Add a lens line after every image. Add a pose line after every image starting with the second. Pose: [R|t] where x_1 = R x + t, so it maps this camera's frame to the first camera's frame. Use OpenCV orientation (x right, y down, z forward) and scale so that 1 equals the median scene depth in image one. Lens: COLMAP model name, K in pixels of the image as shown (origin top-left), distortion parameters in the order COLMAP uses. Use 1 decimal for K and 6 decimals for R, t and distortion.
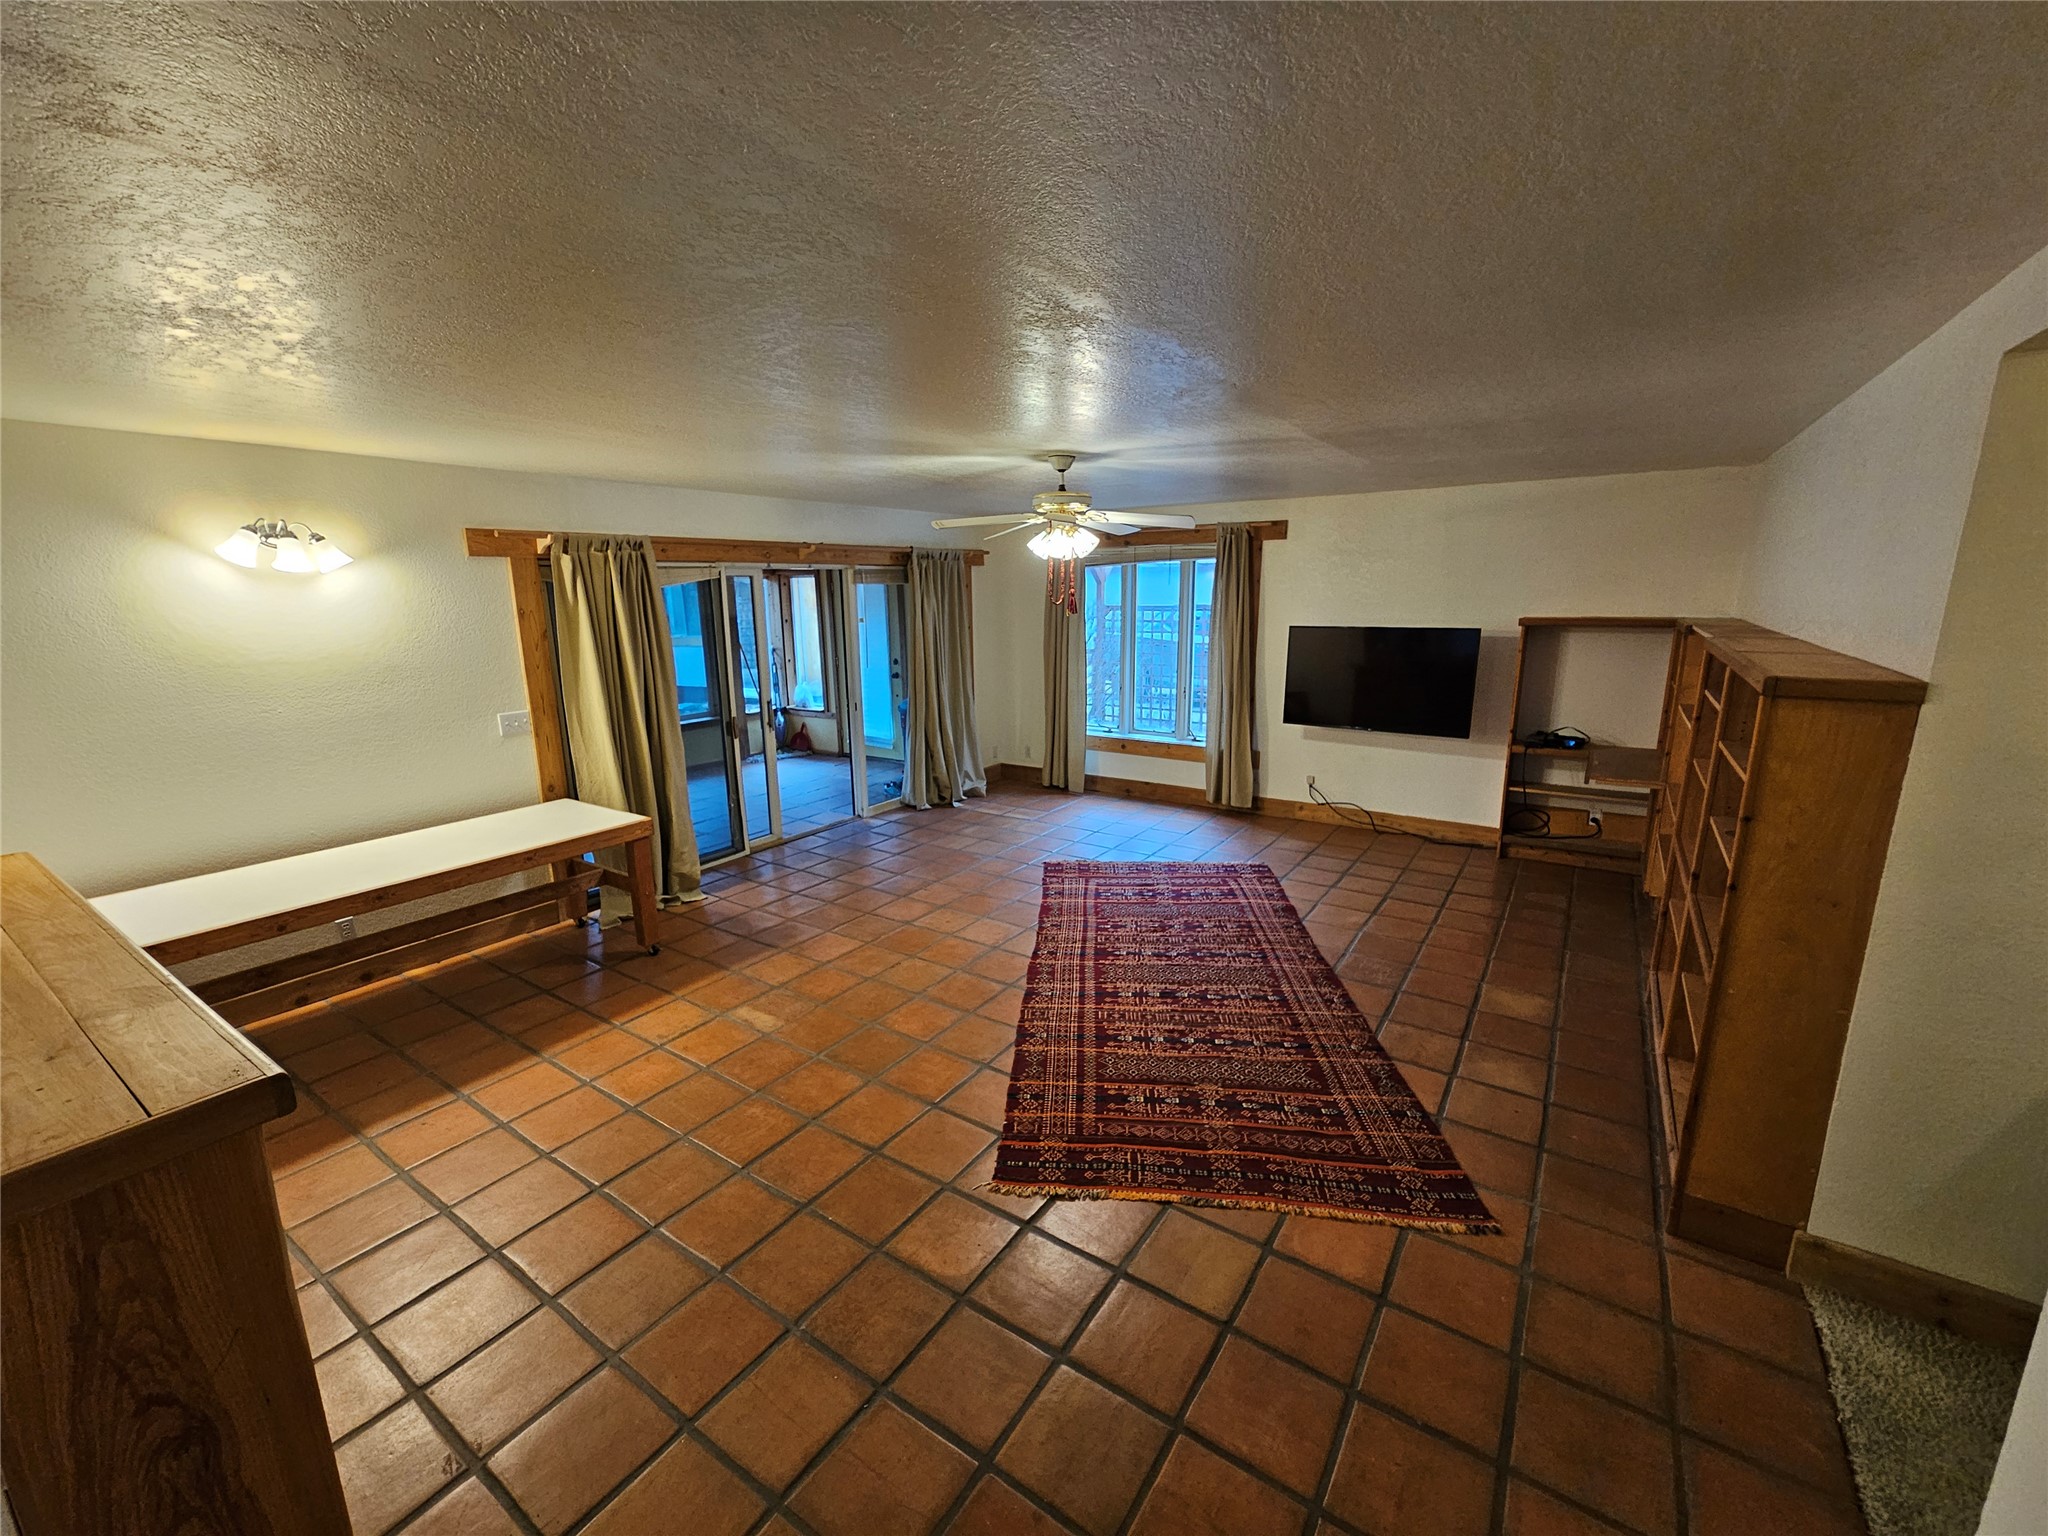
lens RADIAL K [[849.9, 0, 1021.7], [0, 849.9, 773.2], [0, 0, 1]] dist [0.003577, -0.001906]
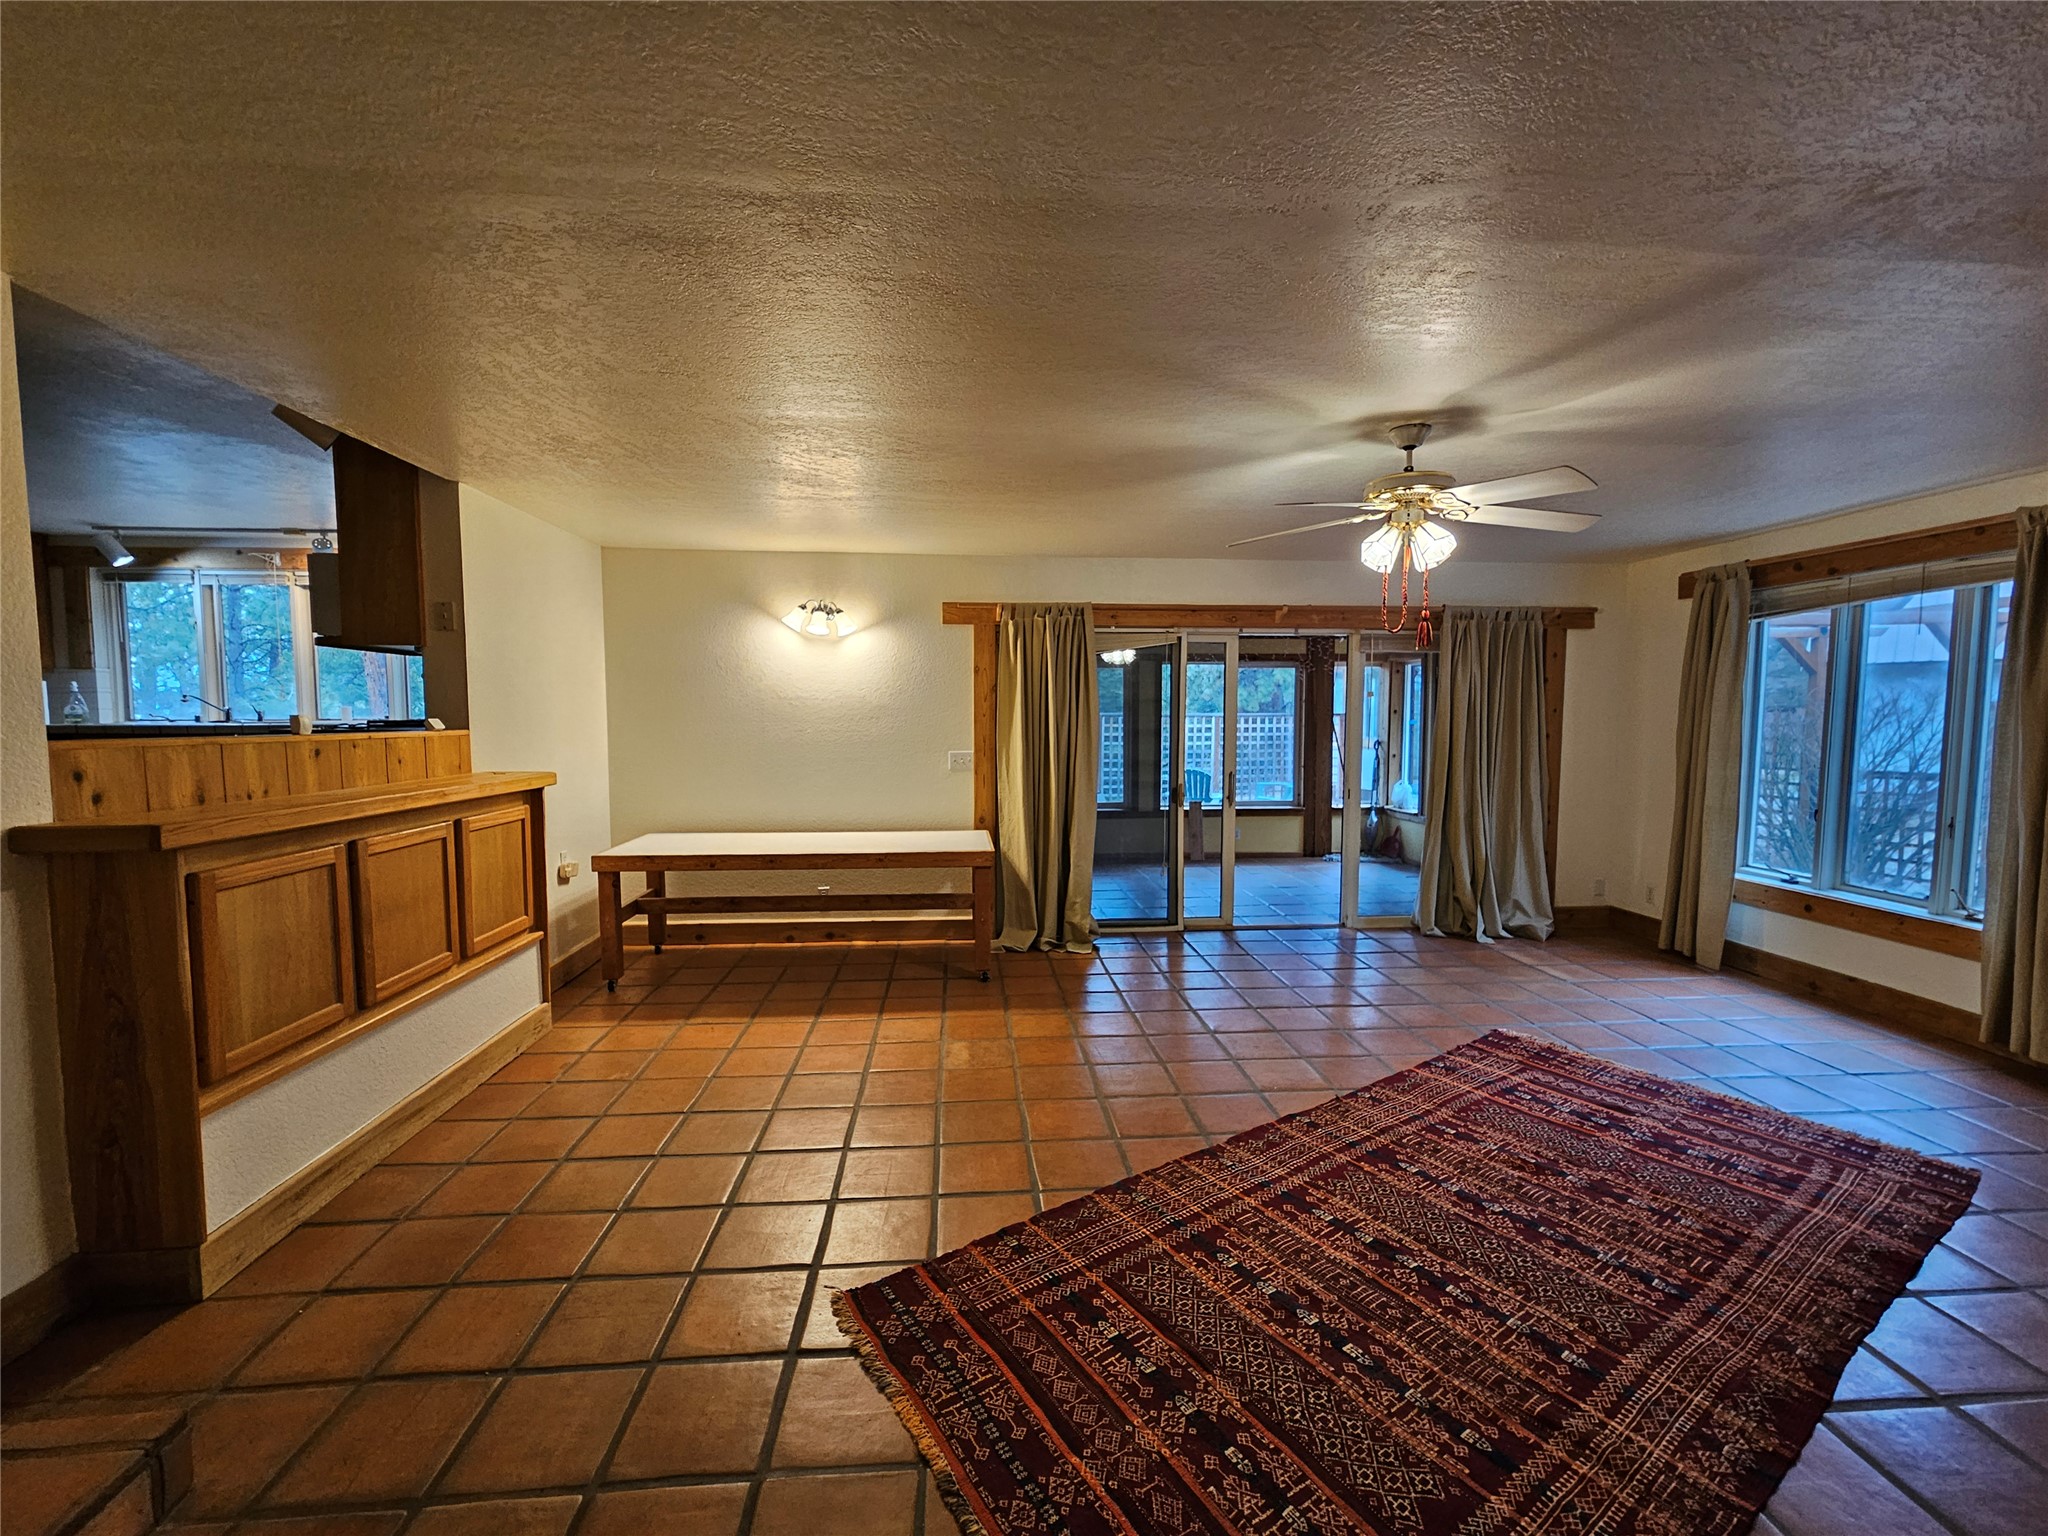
lens RADIAL K [[849.9, 0, 1022.7], [0, 849.9, 769.7], [0, 0, 1]] dist [0.003577, -0.001906]
pose [[0.619664, 0.063478, -0.782296, 0.348251], [-0.176888, 0.982376, -0.060401, 0.009538], [0.764675, 0.175807, 0.619971, 0.288254]]
